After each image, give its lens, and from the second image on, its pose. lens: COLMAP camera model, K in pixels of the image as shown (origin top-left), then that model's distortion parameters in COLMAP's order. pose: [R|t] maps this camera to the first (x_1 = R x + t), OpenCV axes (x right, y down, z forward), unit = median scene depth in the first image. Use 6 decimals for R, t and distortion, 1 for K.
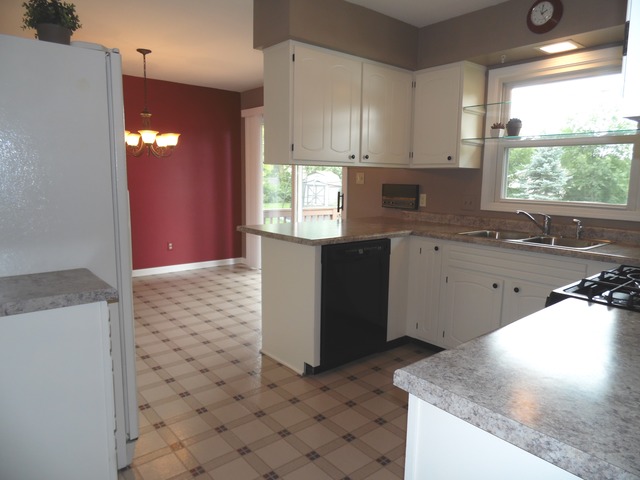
lens RADIAL K [[437.8, 0, 320.8], [0, 437.8, 239.4], [0, 0, 1]] dist [-0.019006, -0.000942]
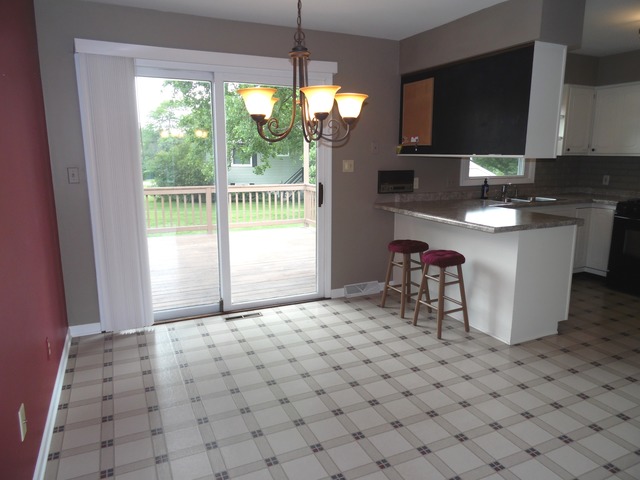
lens RADIAL K [[437.8, 0, 321.9], [0, 437.8, 237.5], [0, 0, 1]] dist [-0.019006, -0.000942]
pose [[0.260010, -0.193817, 0.945954, -1.157133], [0.142447, 0.976629, 0.160948, -0.207632], [-0.955041, 0.092900, 0.281542, 1.124393]]
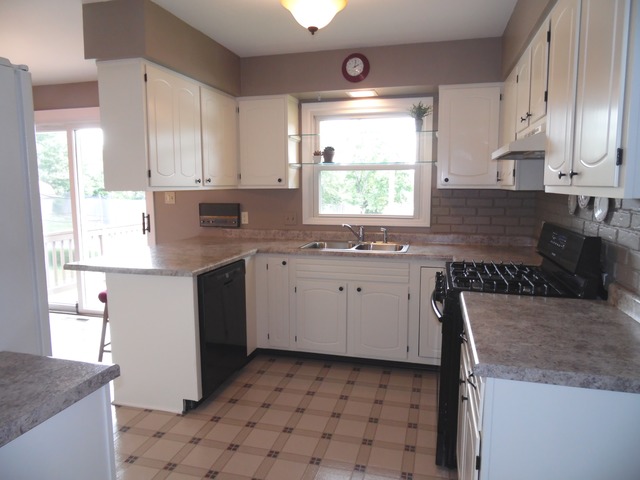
lens RADIAL K [[437.8, 0, 325.3], [0, 437.8, 239.7], [0, 0, 1]] dist [-0.019006, -0.000942]
pose [[0.814458, -0.088251, 0.573472, -0.265656], [0.095339, 0.995286, 0.017760, -0.045661], [-0.572336, 0.040209, 0.819033, 0.031380]]
